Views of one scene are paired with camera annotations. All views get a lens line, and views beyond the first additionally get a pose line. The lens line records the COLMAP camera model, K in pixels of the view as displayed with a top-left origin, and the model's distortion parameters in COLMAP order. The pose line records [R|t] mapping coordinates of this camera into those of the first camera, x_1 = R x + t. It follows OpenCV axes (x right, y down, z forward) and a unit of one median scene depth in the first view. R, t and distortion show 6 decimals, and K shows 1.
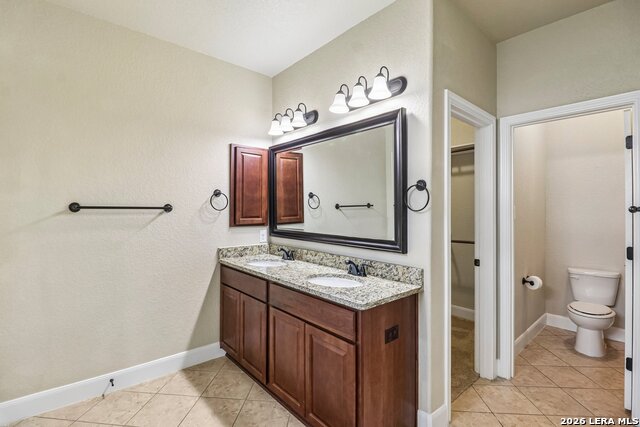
lens RADIAL K [[295.2, 0, 319.2], [0, 295.2, 213.8], [0, 0, 1]] dist [-0.012519, -0.000029]
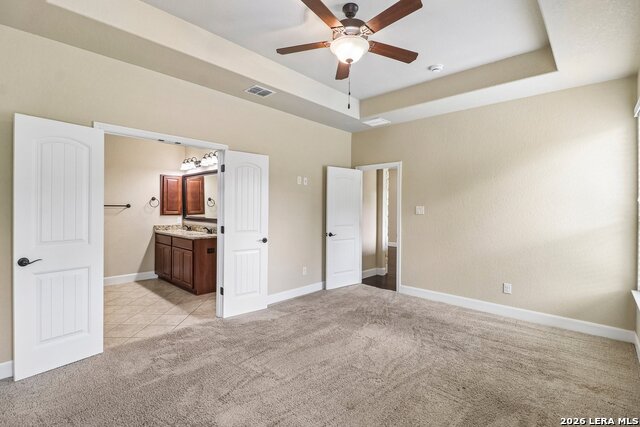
lens RADIAL K [[295.2, 0, 320.8], [0, 295.2, 213.9], [0, 0, 1]] dist [-0.012519, -0.000029]
pose [[0.995356, 0.003612, 0.096194, 0.604870], [-0.004135, 0.999978, 0.005240, 0.020488], [-0.096173, -0.005613, 0.995349, -1.133228]]
